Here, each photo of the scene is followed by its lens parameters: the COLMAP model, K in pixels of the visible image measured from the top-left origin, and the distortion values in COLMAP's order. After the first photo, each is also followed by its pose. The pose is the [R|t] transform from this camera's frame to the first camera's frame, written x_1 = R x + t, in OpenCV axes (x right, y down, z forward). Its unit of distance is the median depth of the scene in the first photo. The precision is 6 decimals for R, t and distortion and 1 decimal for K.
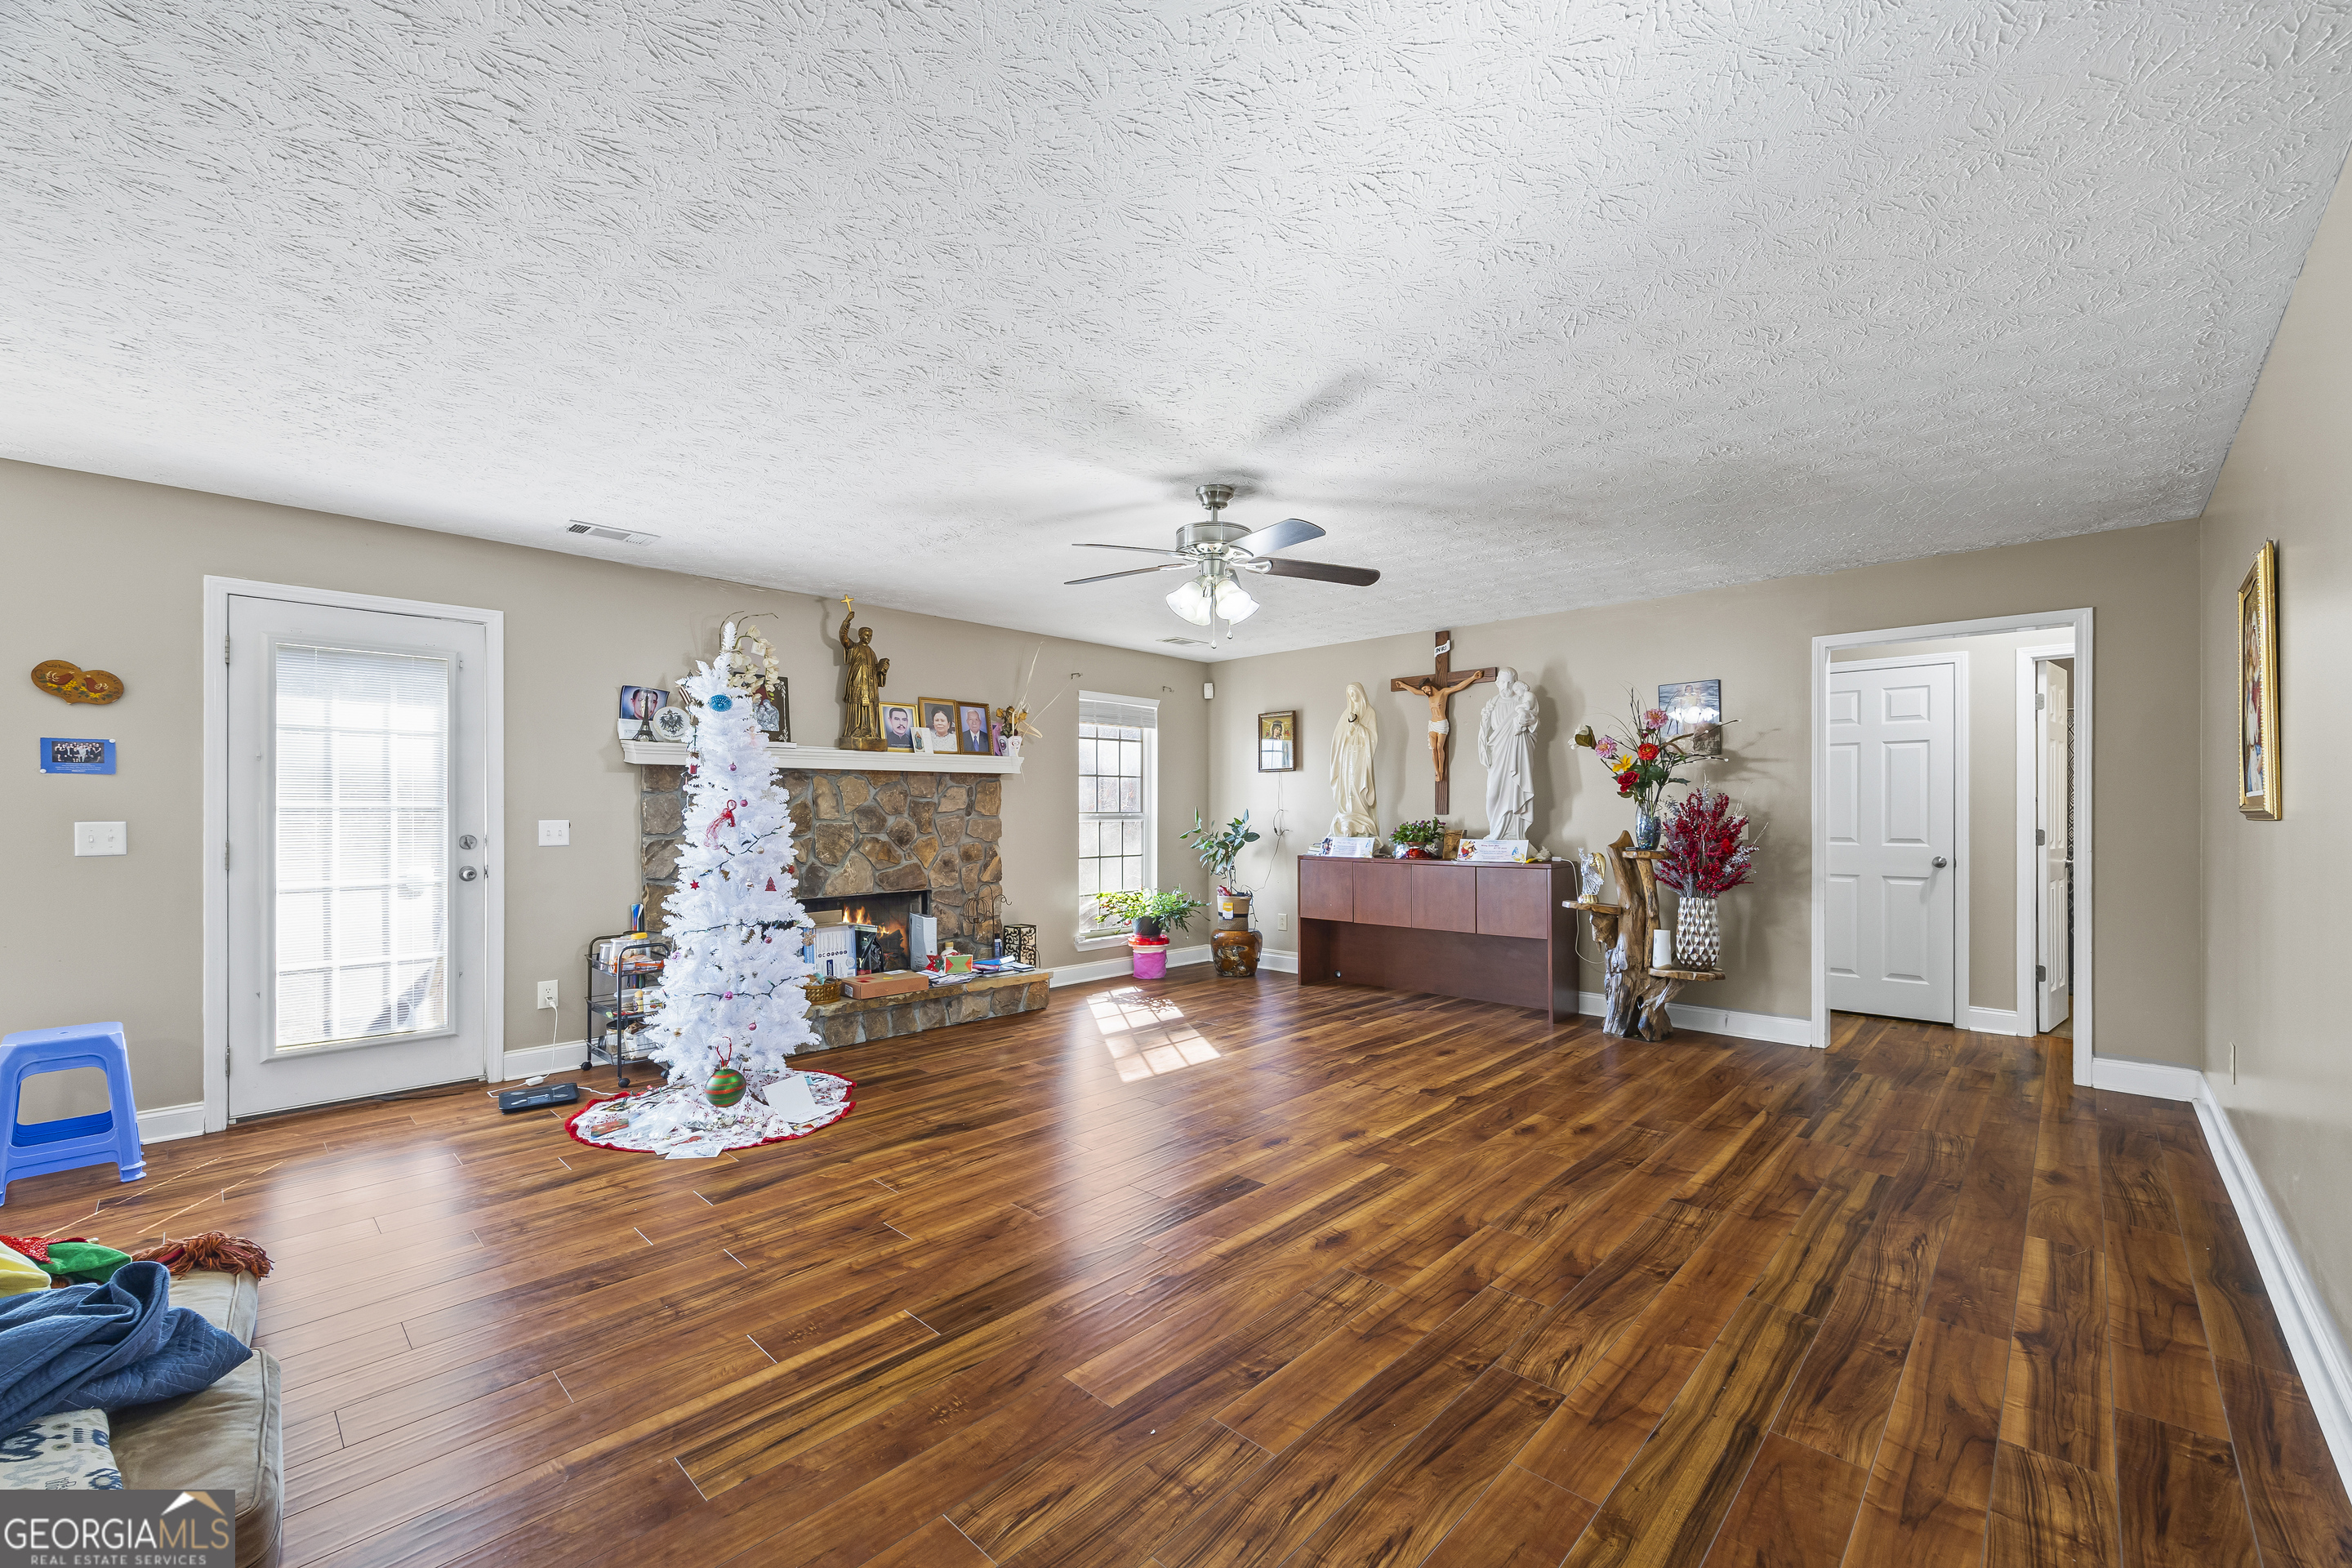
lens RADIAL K [[940.6, 0, 1177.1], [0, 940.6, 808.7], [0, 0, 1]] dist [0.000348, -0.000039]
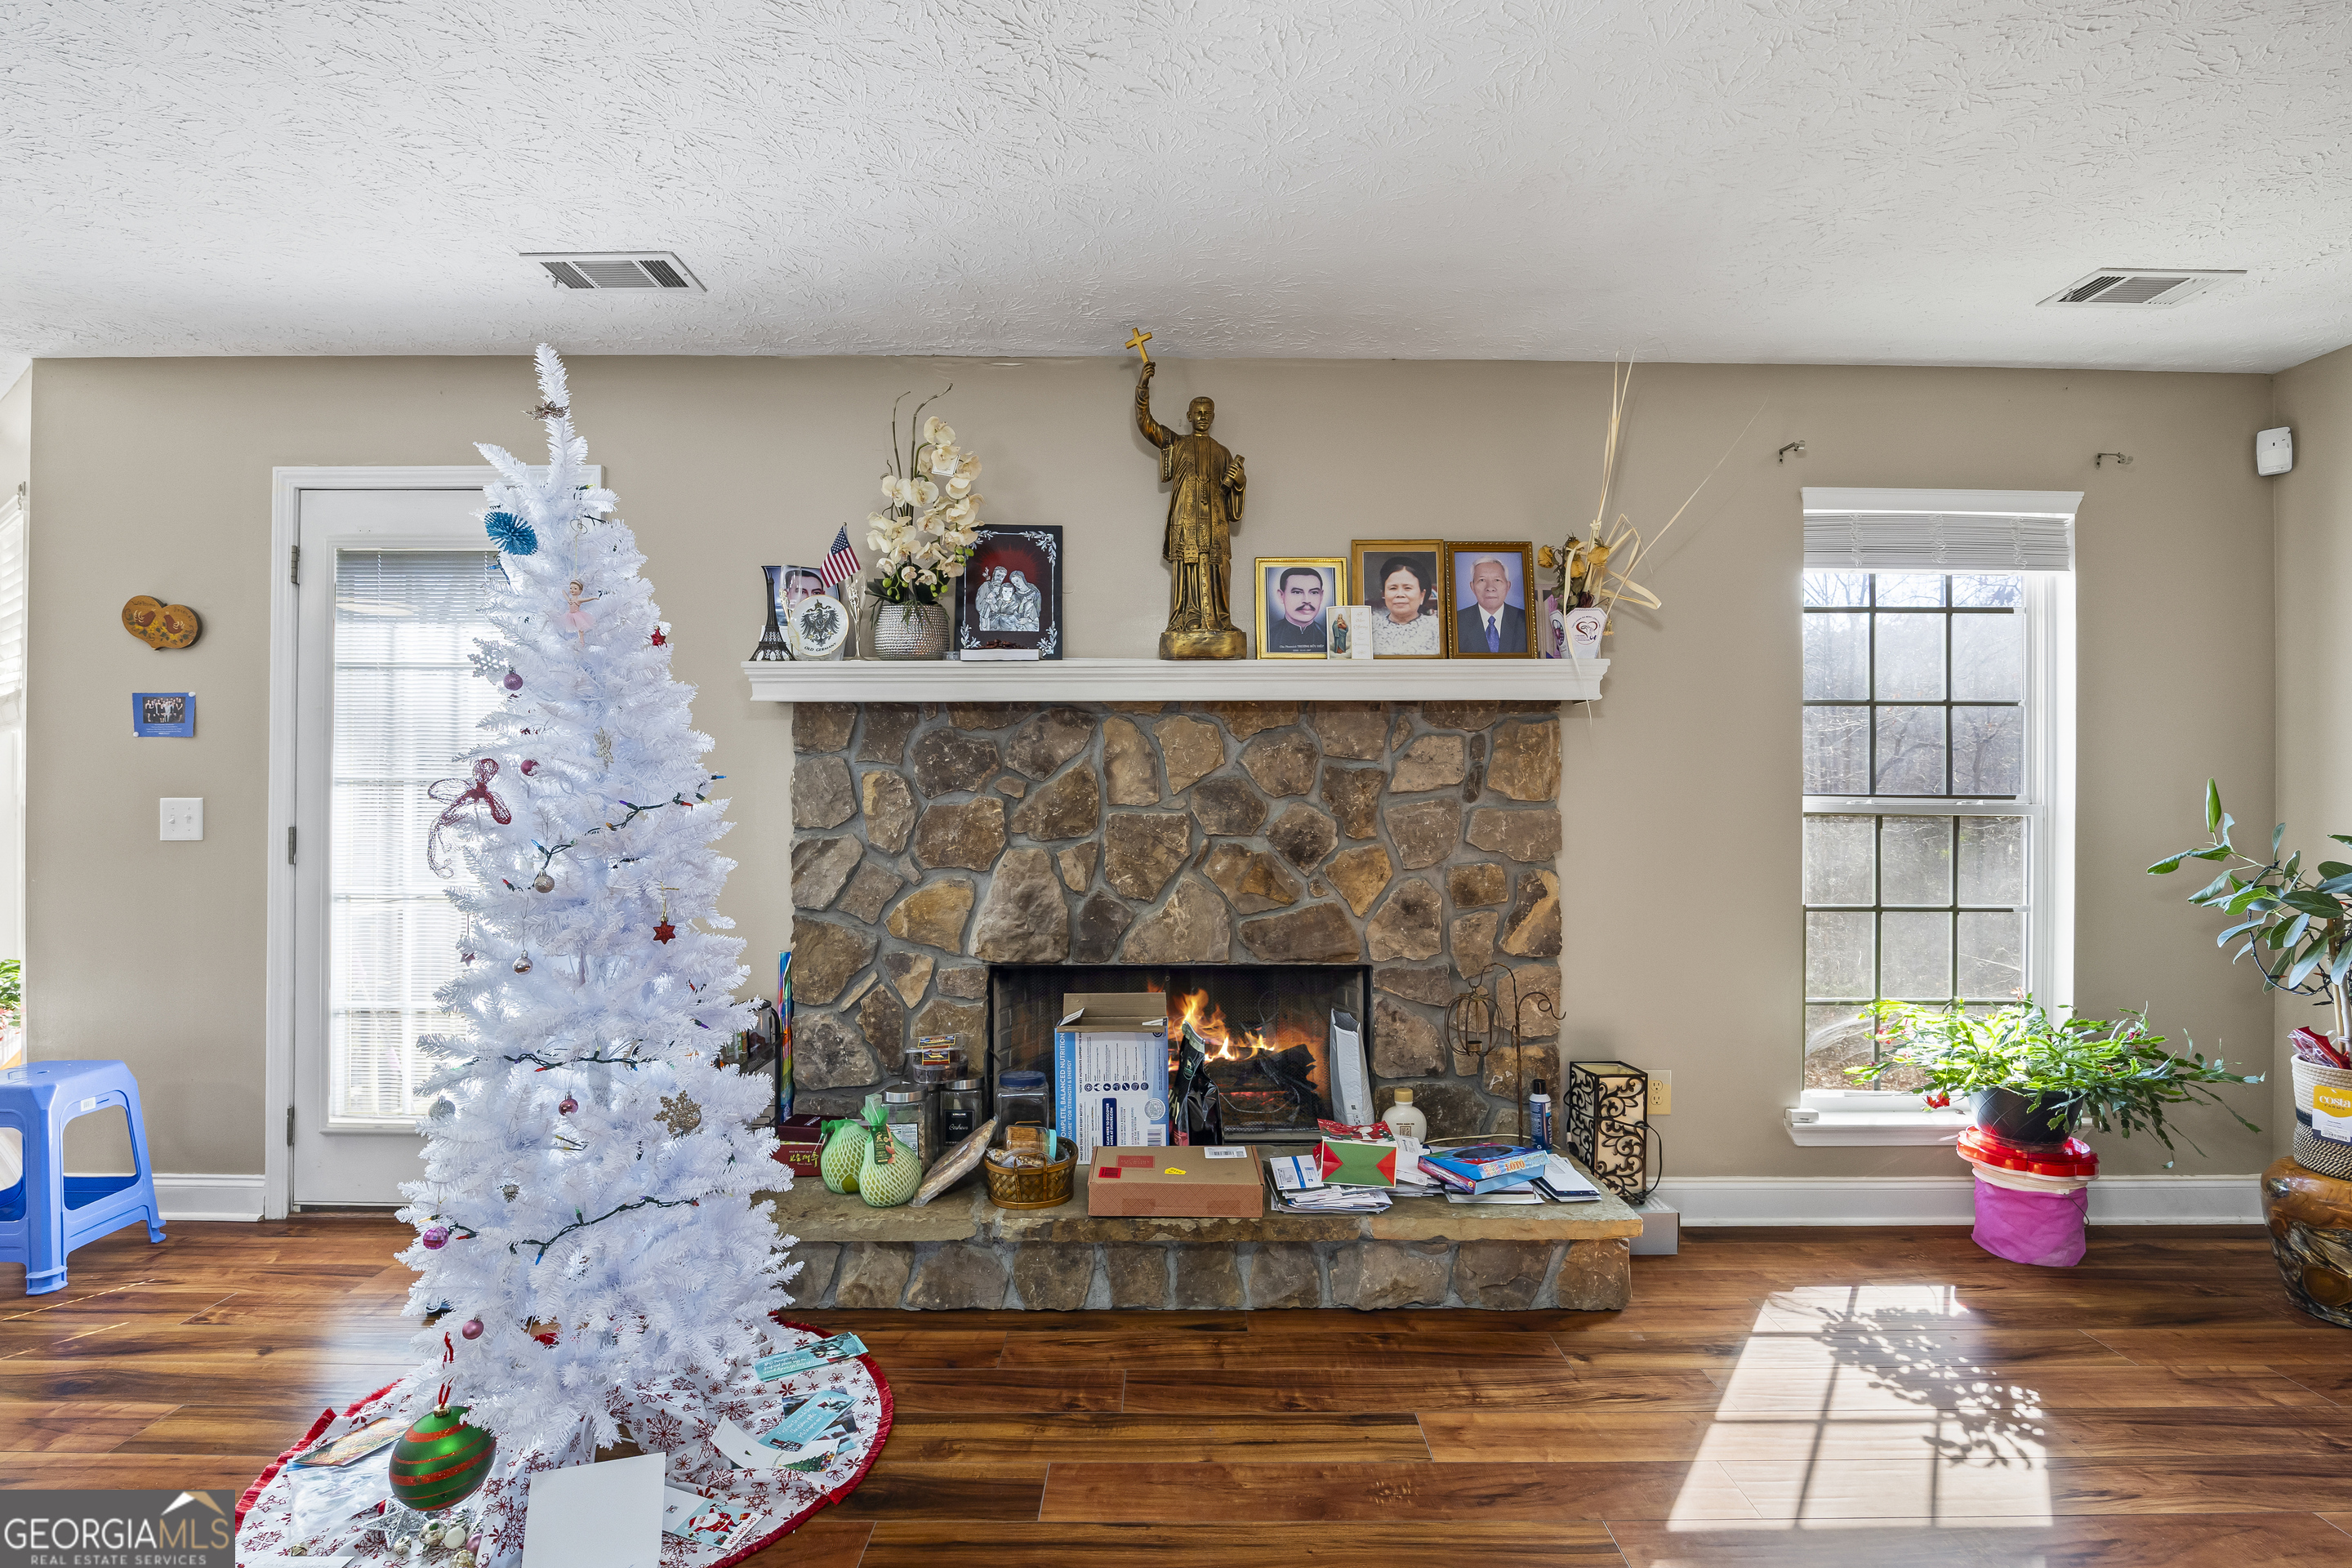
lens RADIAL K [[1124.3, 0, 1185.0], [0, 1124.3, 778.8], [0, 0, 1]] dist [-0.014615, -0.000259]
pose [[0.696954, -0.001018, -0.717115, 0.062855], [-0.002800, 0.999988, -0.004140, -0.000185], [0.717111, 0.004893, 0.696942, 0.575831]]
